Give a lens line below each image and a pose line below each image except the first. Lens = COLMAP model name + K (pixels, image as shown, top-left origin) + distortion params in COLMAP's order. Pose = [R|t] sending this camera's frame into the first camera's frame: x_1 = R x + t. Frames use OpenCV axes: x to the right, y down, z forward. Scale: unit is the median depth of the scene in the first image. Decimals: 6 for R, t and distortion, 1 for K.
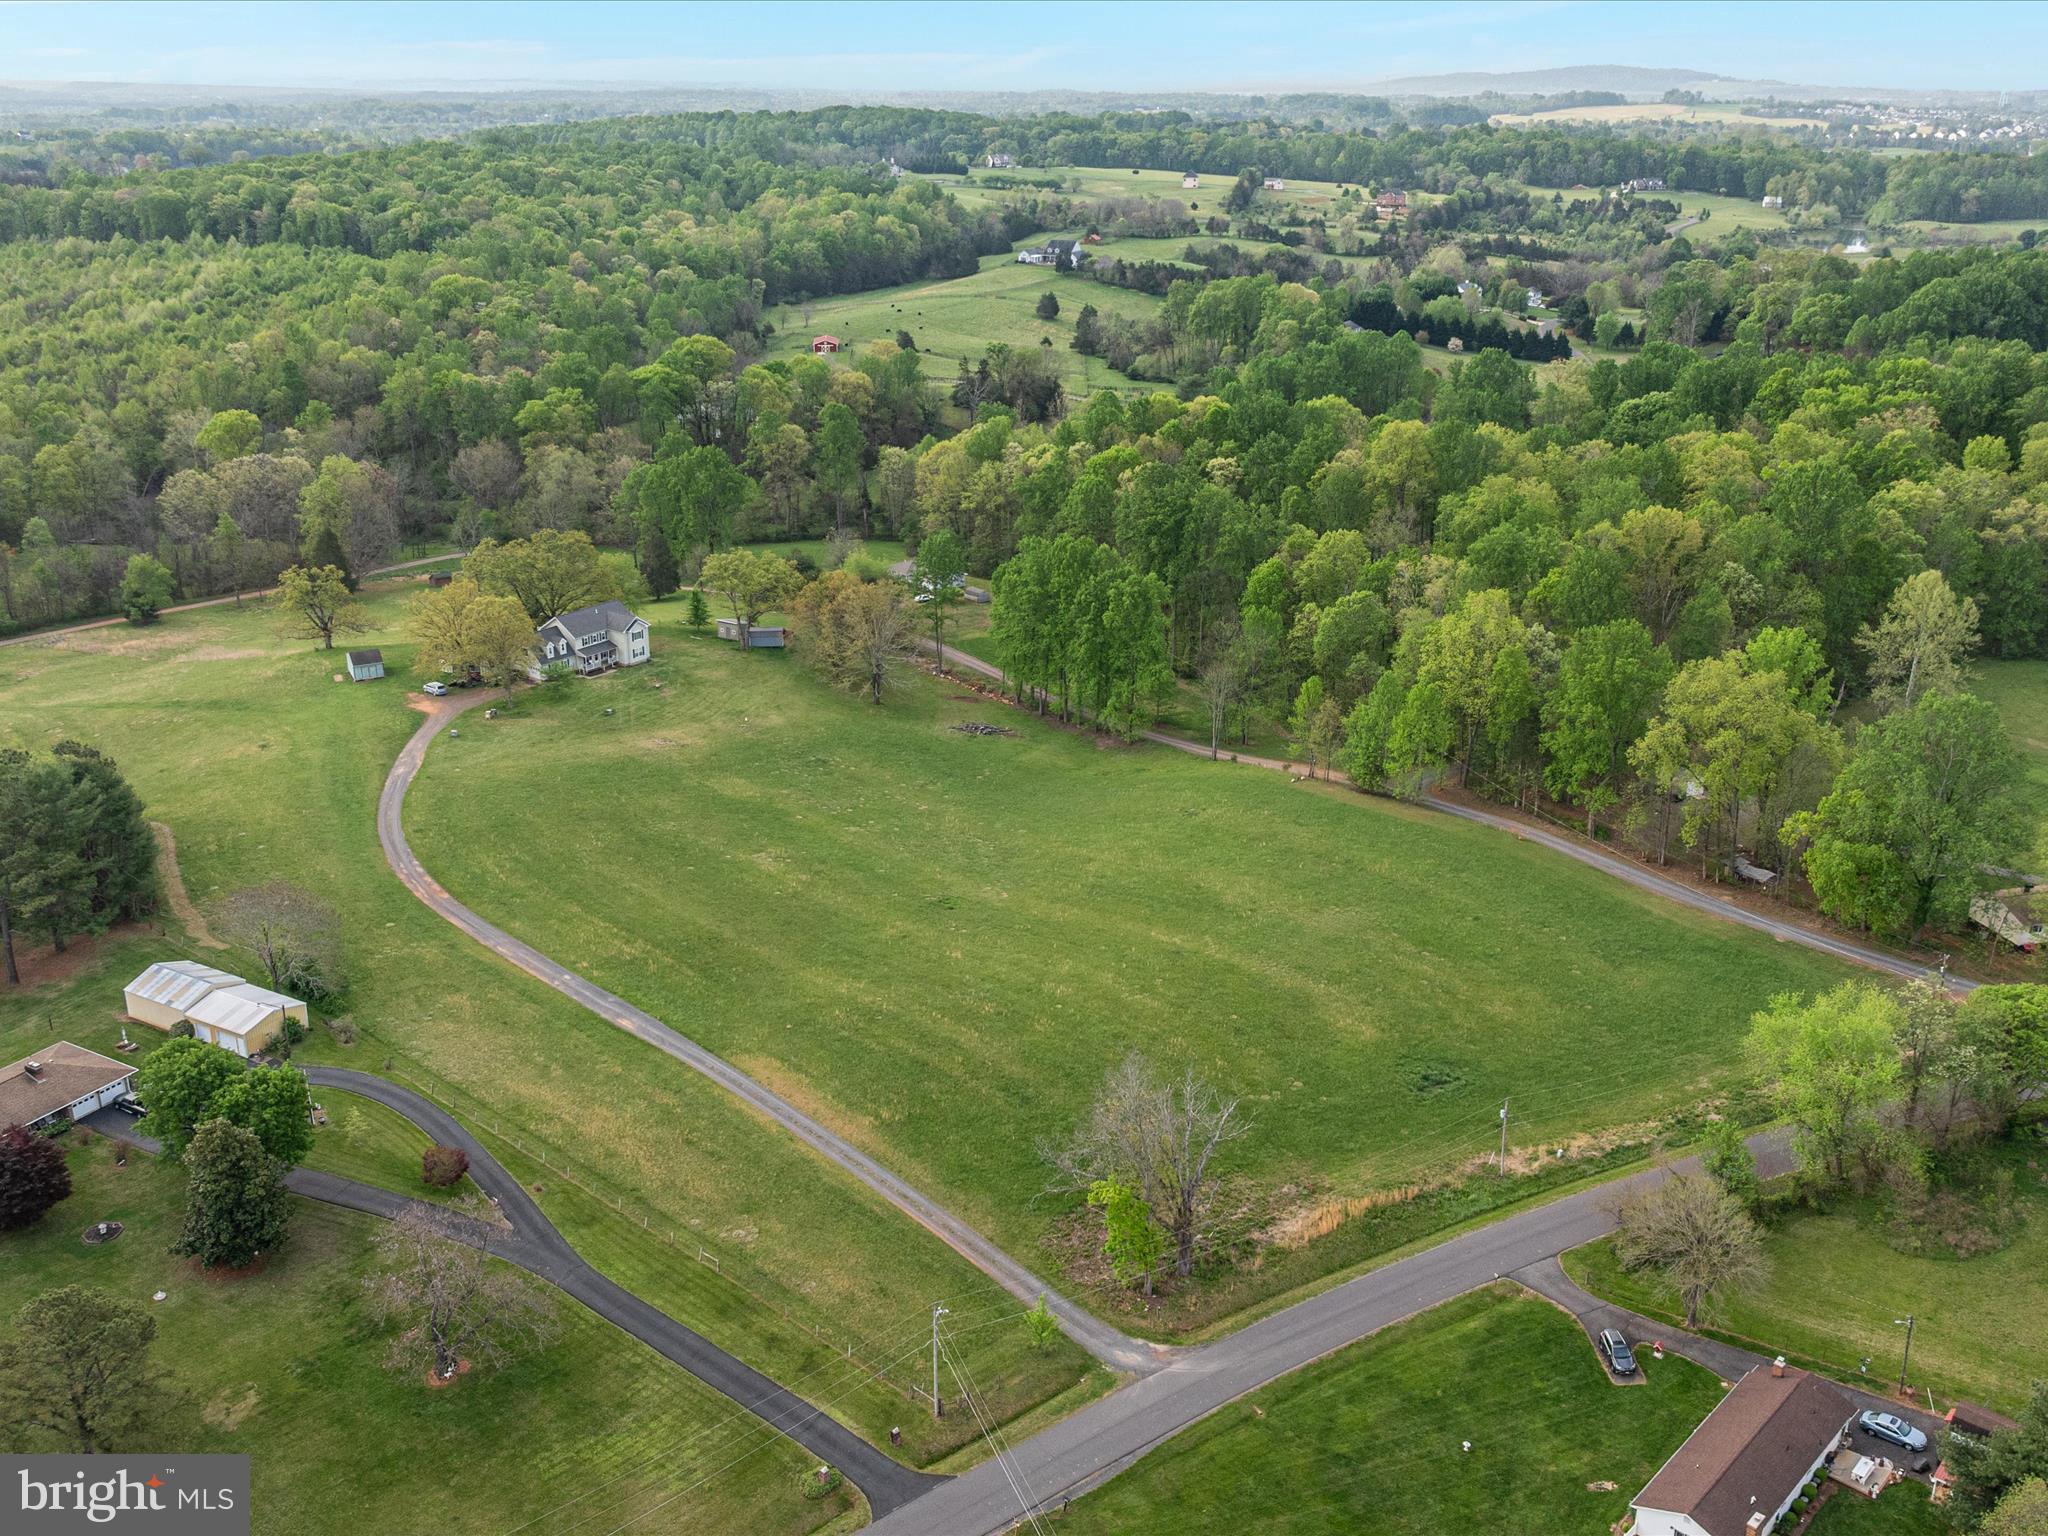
lens RADIAL K [[1957.9, 0, 1042.0], [0, 1957.9, 764.1], [0, 0, 1]] dist [0.002496, -0.063009]
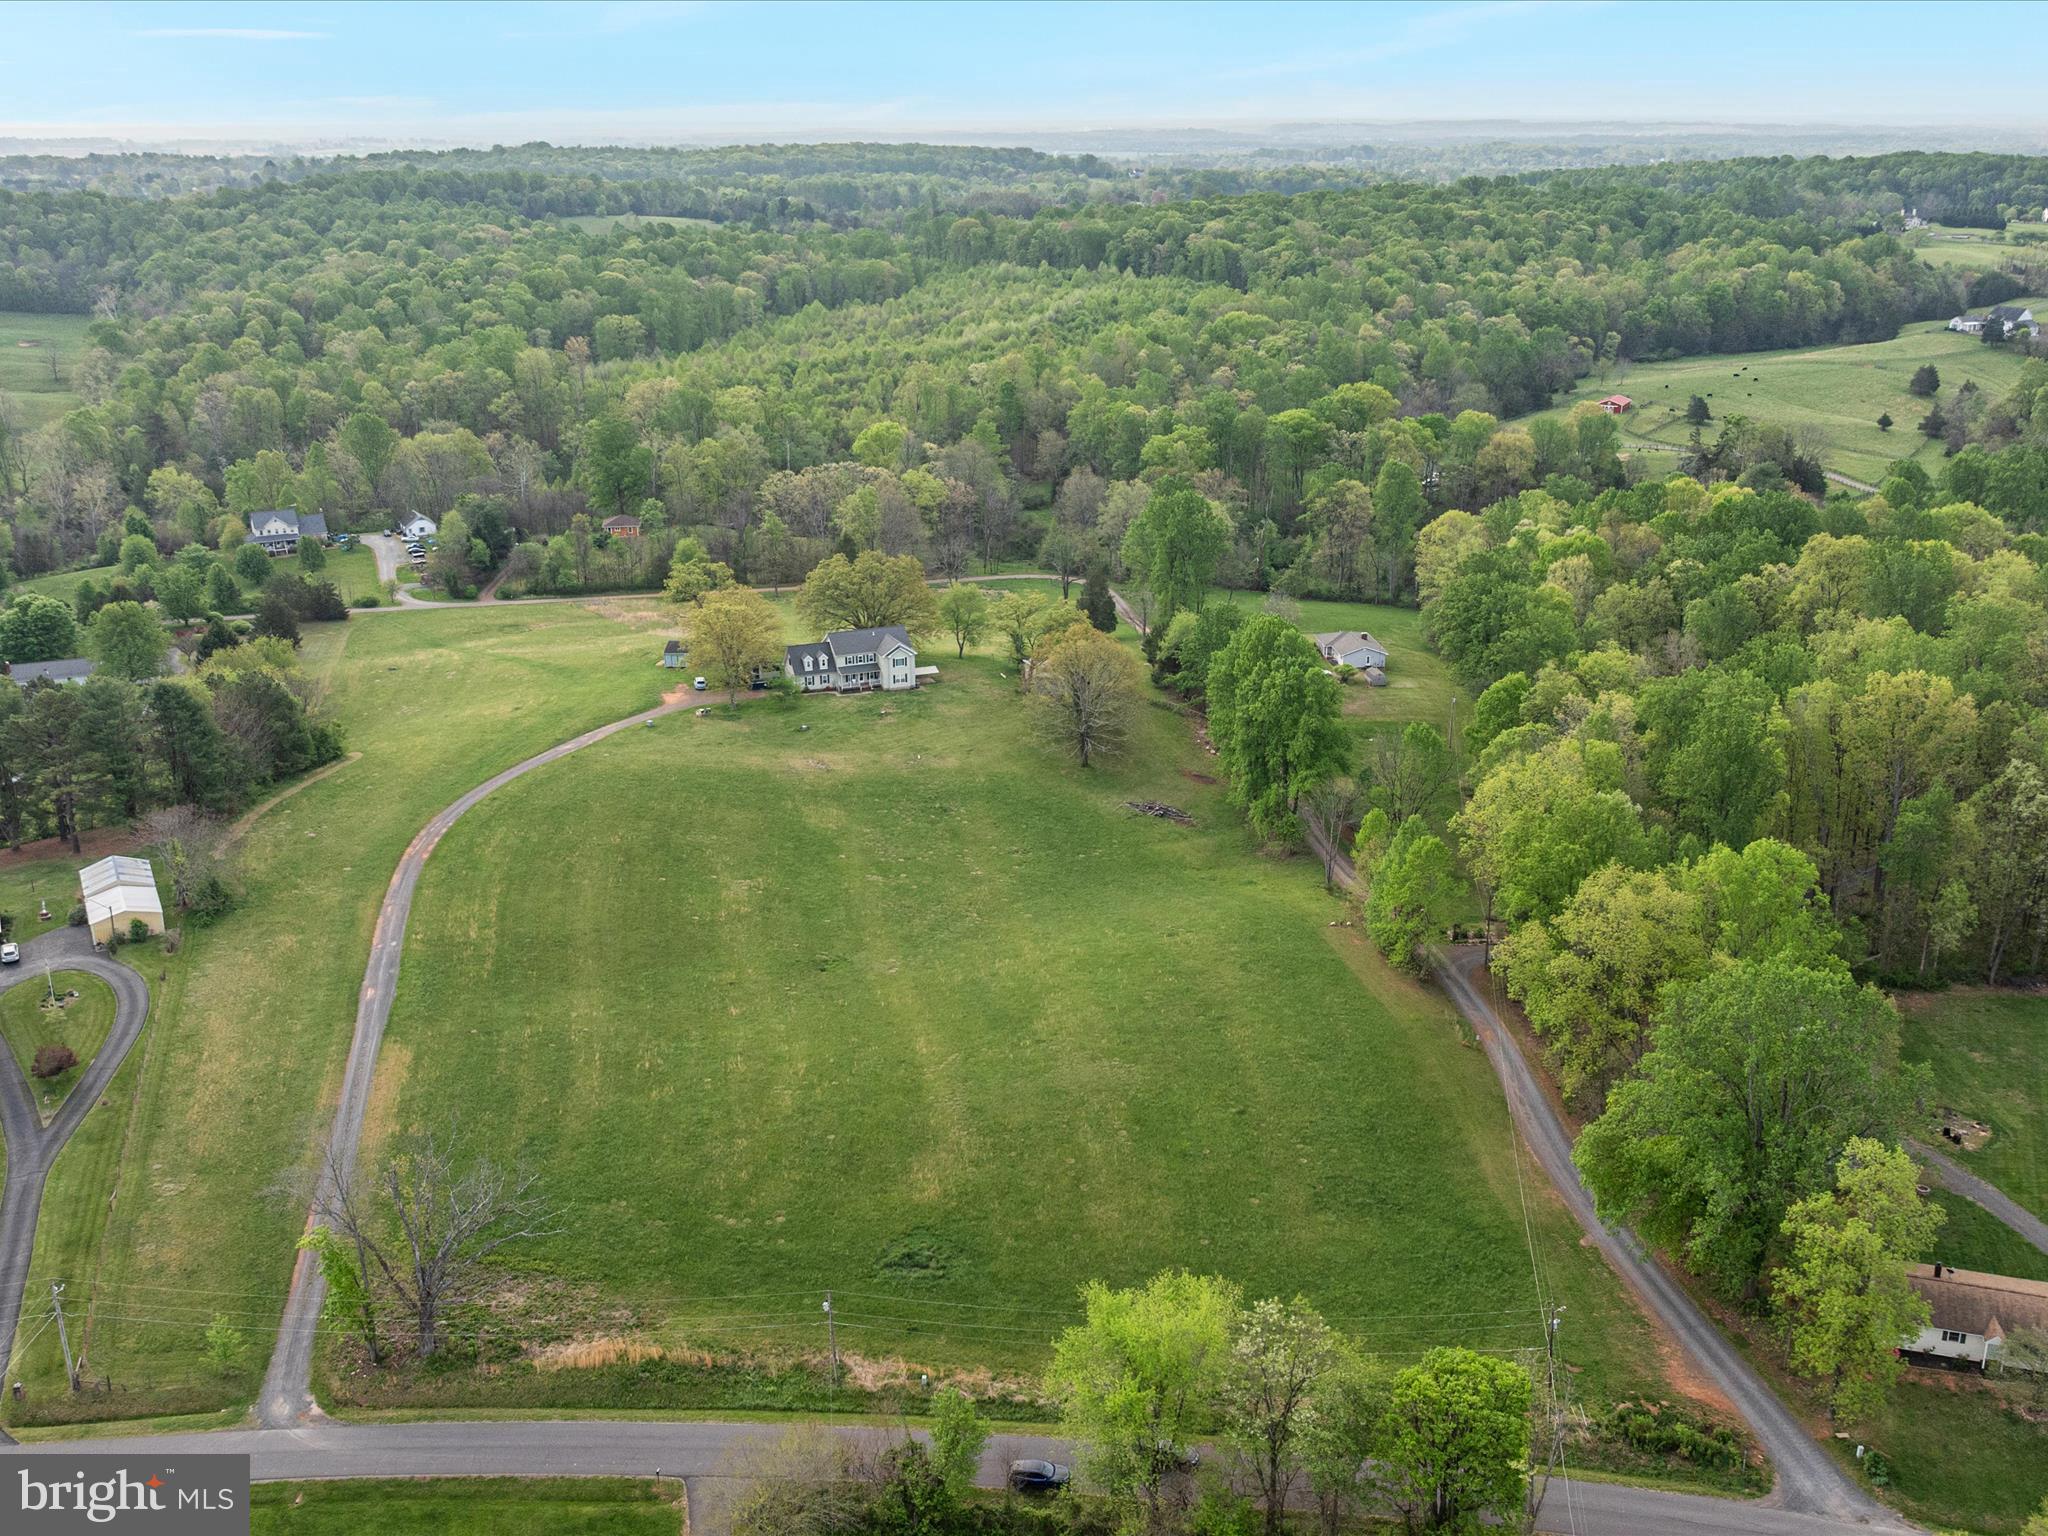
lens RADIAL K [[1986.6, 0, 1024.0], [0, 1986.6, 768.0], [0, 0, 1]] dist [-0.004444, 0.006291]
pose [[0.841017, 0.162927, -0.515893, 0.312165], [-0.174827, 0.984260, 0.025839, -0.039562], [0.511983, 0.068461, 0.856263, 0.121839]]
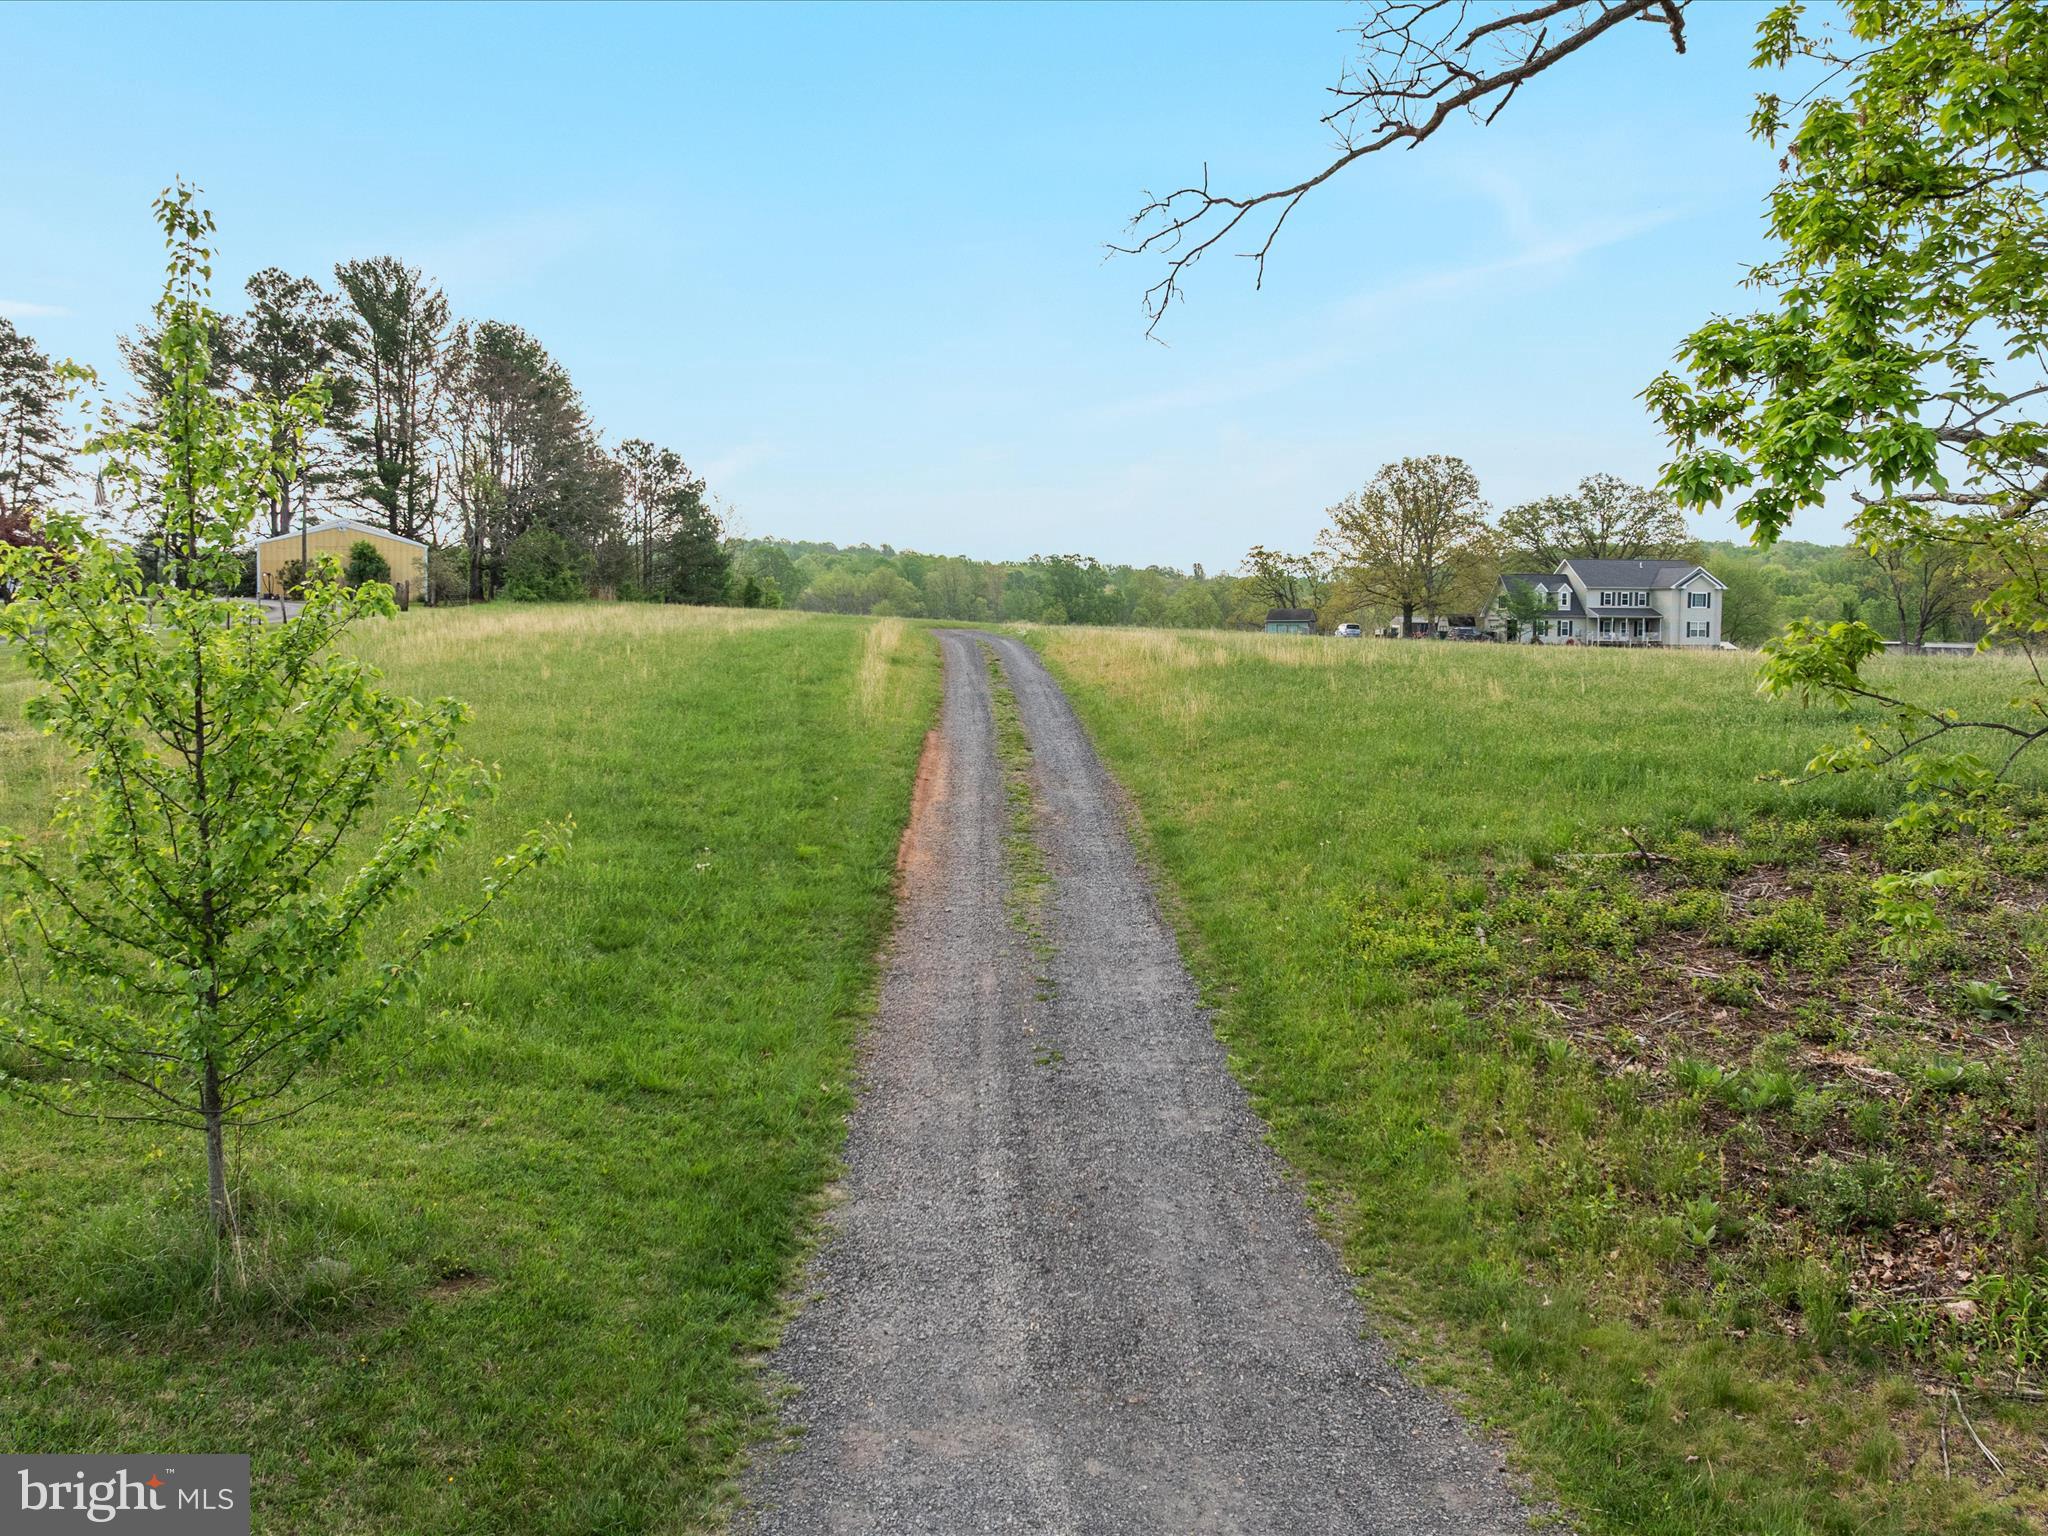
lens RADIAL K [[1922.2, 0, 1034.5], [0, 1922.2, 754.9], [0, 0, 1]] dist [0.001745, -0.064321]
pose [[0.754912, 0.036231, -0.654824, 0.019946], [-0.216026, 0.956488, -0.196122, 0.112364], [0.619226, 0.289514, 0.729891, 0.372635]]
